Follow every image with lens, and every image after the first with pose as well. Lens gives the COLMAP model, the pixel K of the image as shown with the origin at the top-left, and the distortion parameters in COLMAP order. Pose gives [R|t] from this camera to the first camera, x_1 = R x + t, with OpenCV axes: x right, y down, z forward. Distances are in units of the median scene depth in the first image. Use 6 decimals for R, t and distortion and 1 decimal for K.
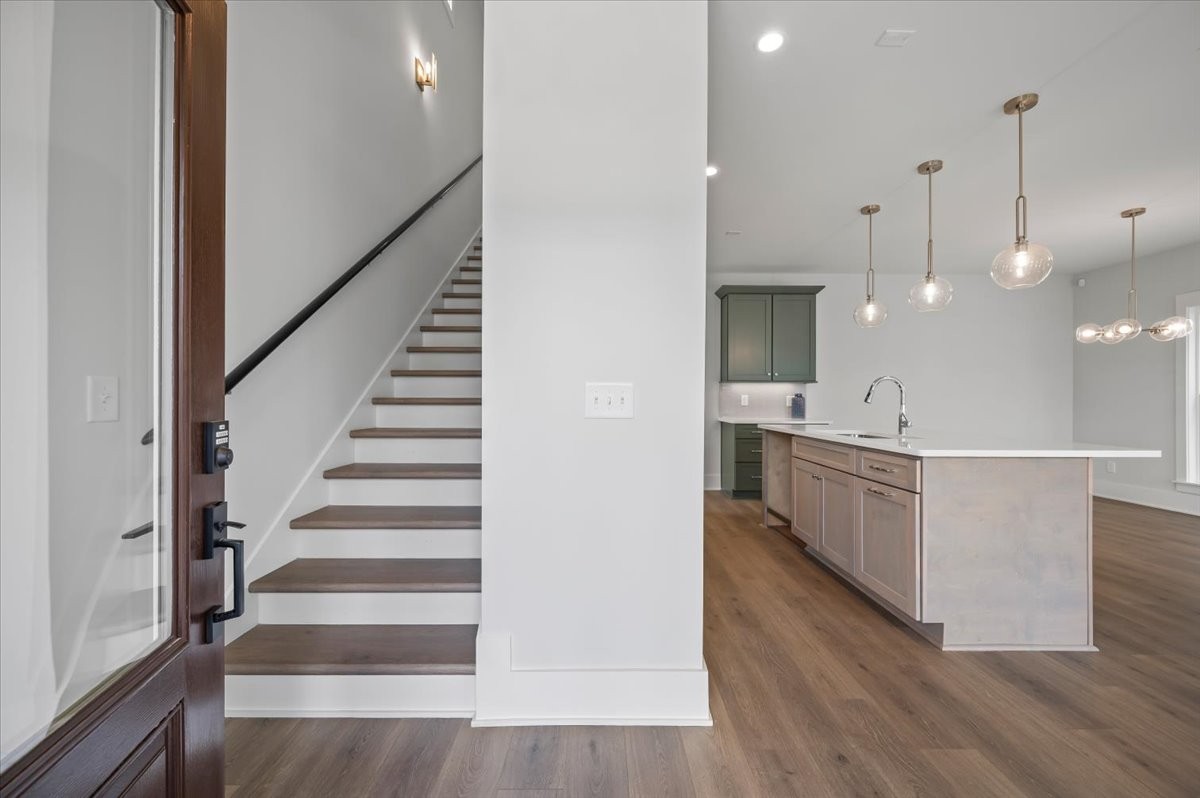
lens RADIAL K [[475.9, 0, 600.8], [0, 475.9, 400.5], [0, 0, 1]] dist [-0.001276, -0.000053]
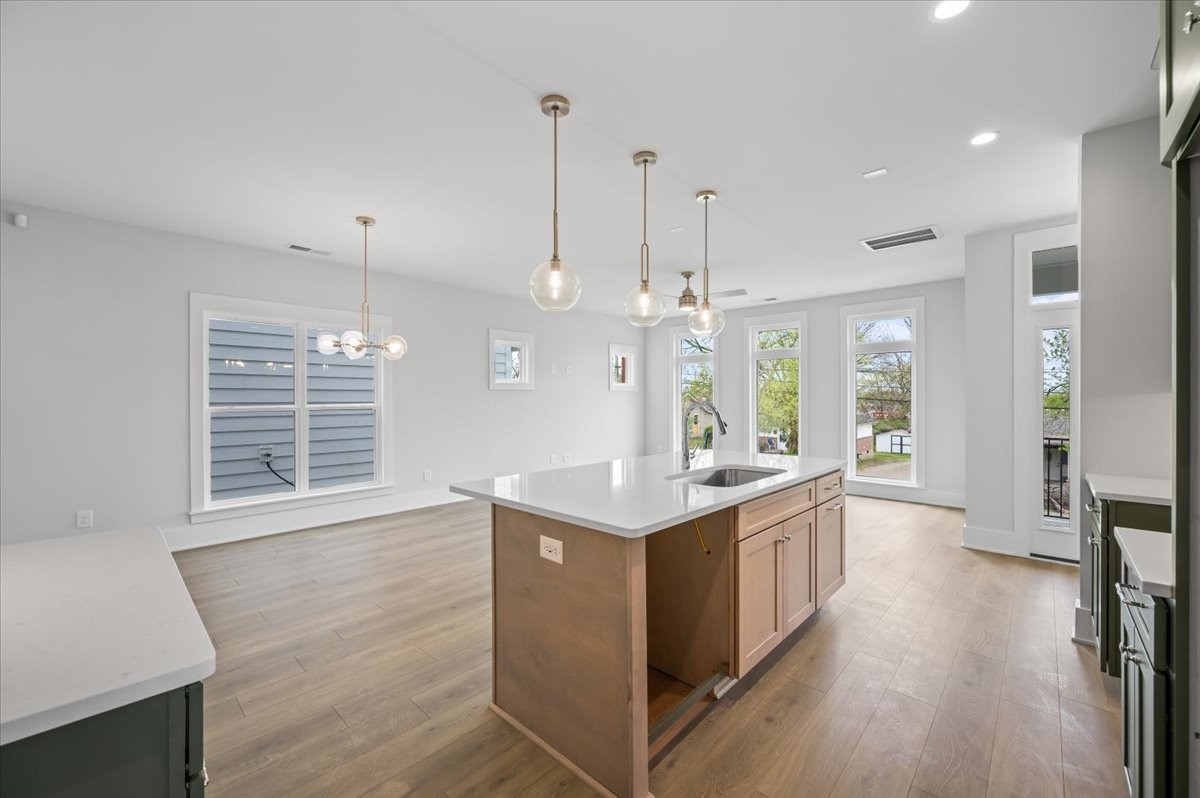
lens RADIAL K [[476.5, 0, 604.3], [0, 476.5, 393.1], [0, 0, 1]] dist [-0.000352, -0.000142]
pose [[-0.730221, 0.001811, 0.683209, 0.137428], [-0.001648, 0.999989, -0.004413, -0.053975], [-0.683209, -0.004348, -0.730210, 1.530197]]
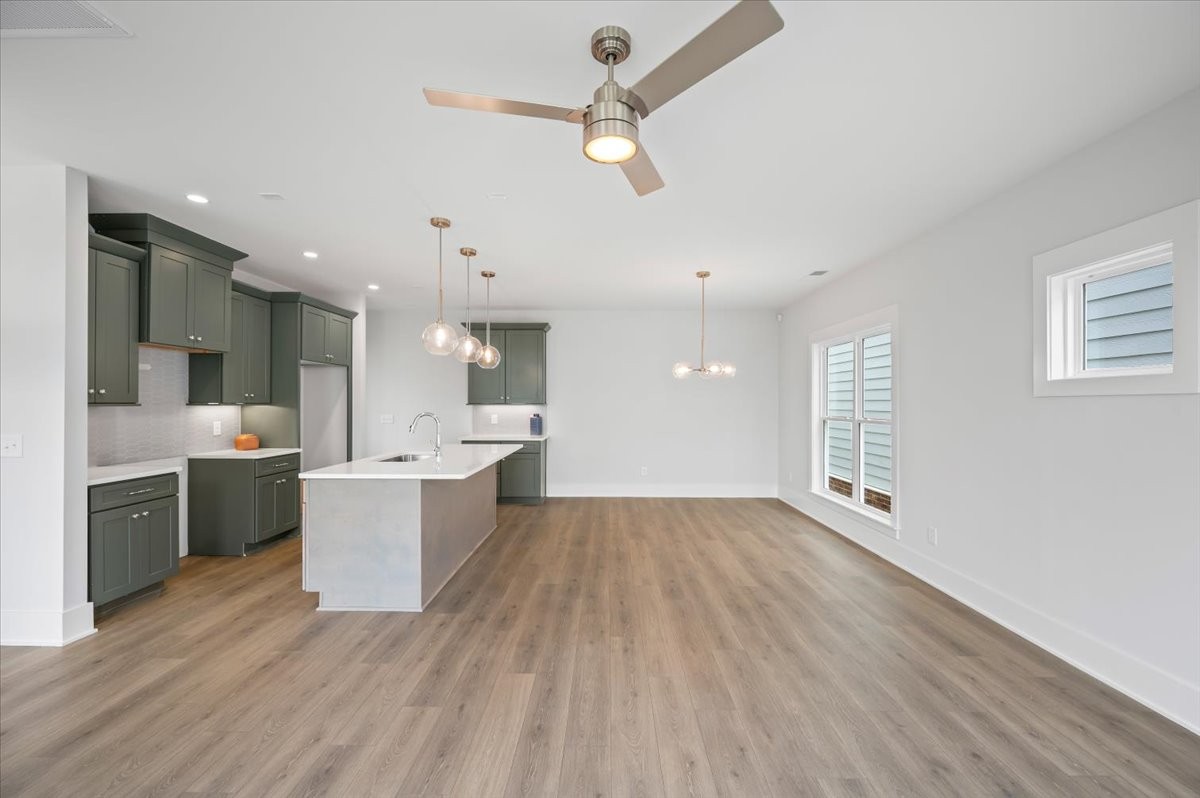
lens RADIAL K [[475.9, 0, 600.8], [0, 475.9, 400.5], [0, 0, 1]] dist [-0.001276, -0.000053]
pose [[0.999798, -0.001528, -0.020043, 0.981618], [0.001426, 0.999986, -0.005060, -0.066977], [0.020050, 0.005031, 0.999786, -0.270859]]
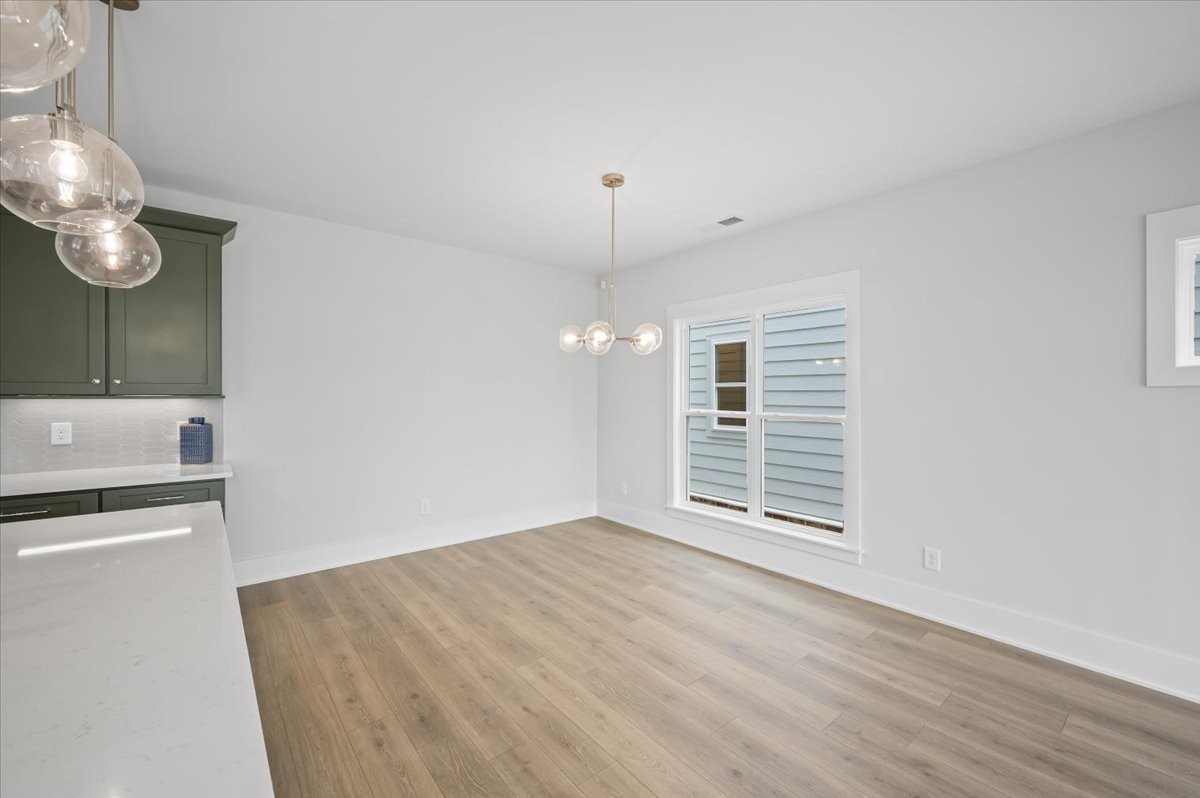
lens RADIAL K [[486.5, 0, 599.1], [0, 486.5, 395.2], [0, 0, 1]] dist [-0.000252, -0.000400]
pose [[0.777845, -0.002163, 0.628453, 0.695451], [-0.000634, 0.999991, 0.004228, -0.068688], [-0.628456, -0.003687, 0.777836, 0.467746]]
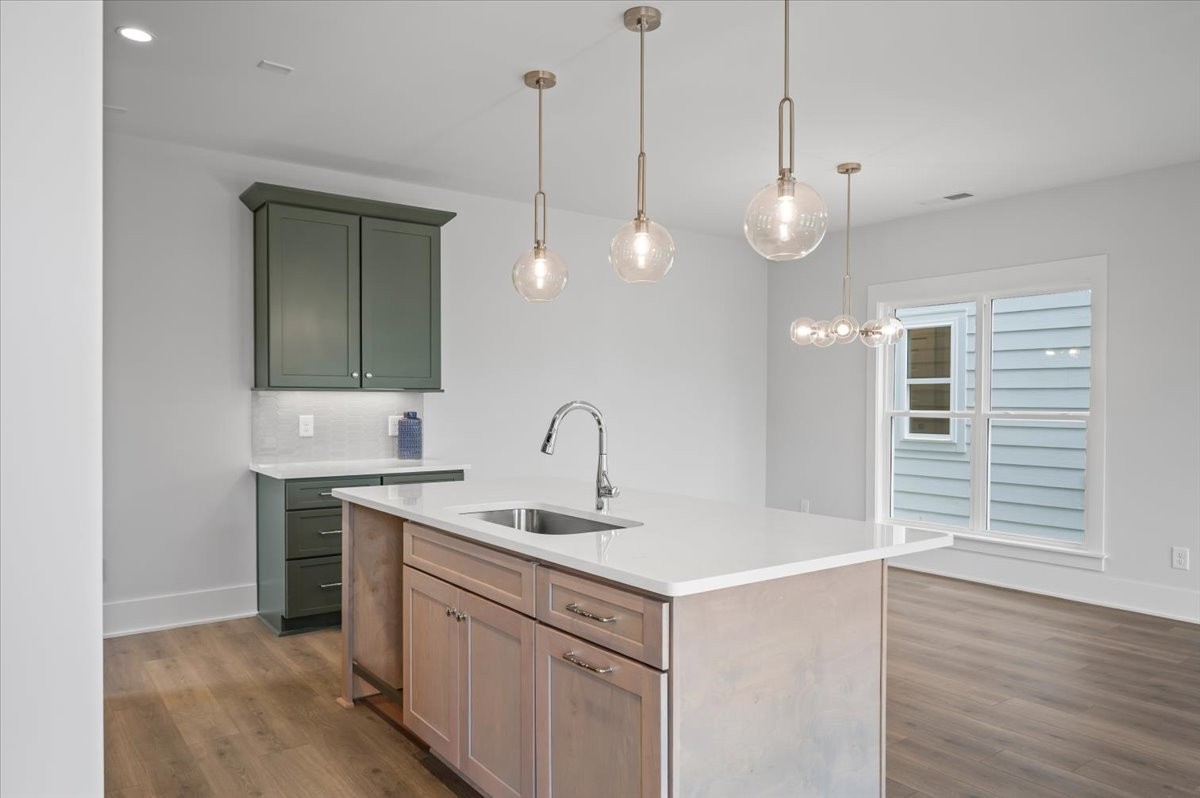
lens RADIAL K [[817.7, 0, 600.8], [0, 817.7, 417.9], [0, 0, 1]] dist [-0.001846, -0.002102]
pose [[0.807198, -0.012306, 0.590152, 0.082716], [-0.001440, 0.999739, 0.022816, -0.047094], [-0.590278, -0.019266, 0.806970, 0.233423]]
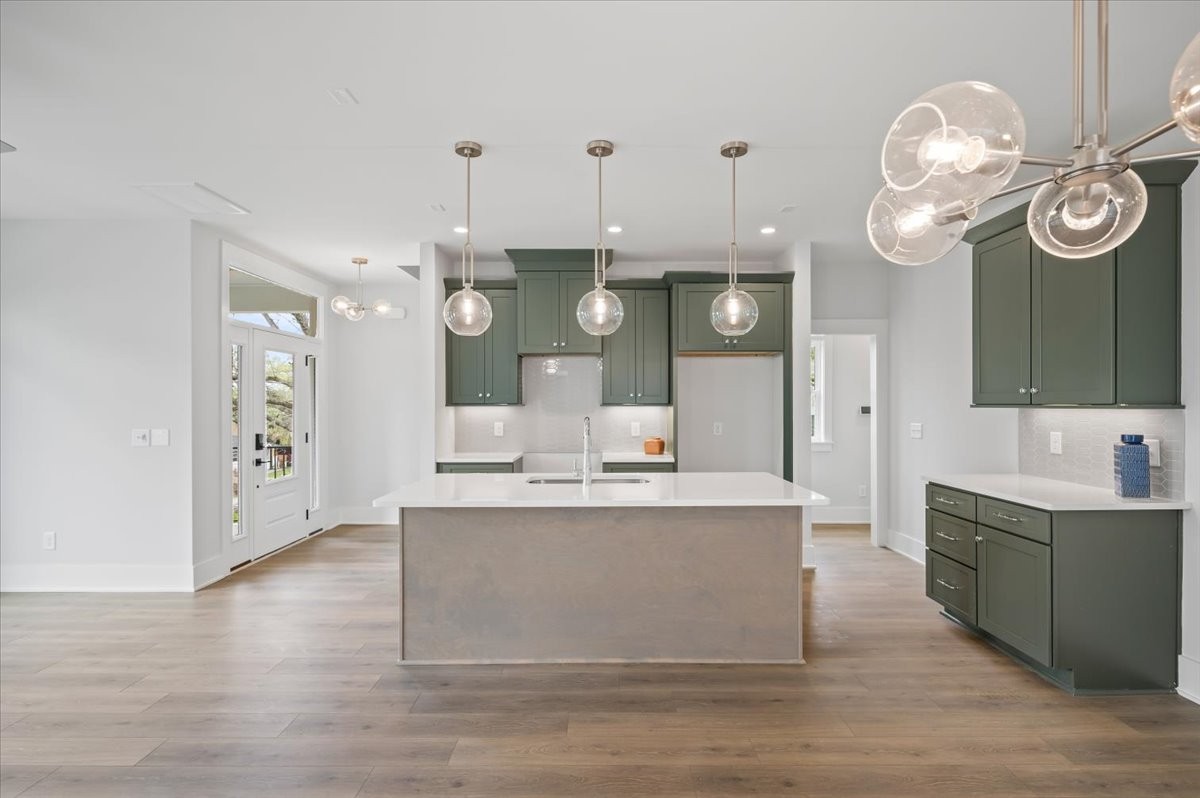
lens RADIAL K [[587.4, 0, 600.0], [0, 587.4, 399.0], [0, 0, 1]] dist [-0.002810, -0.000610]
pose [[-0.006842, -0.010123, -0.999925, 1.500232], [0.000052, 0.999949, -0.010124, -0.064948], [0.999977, -0.000121, -0.006841, 0.911322]]
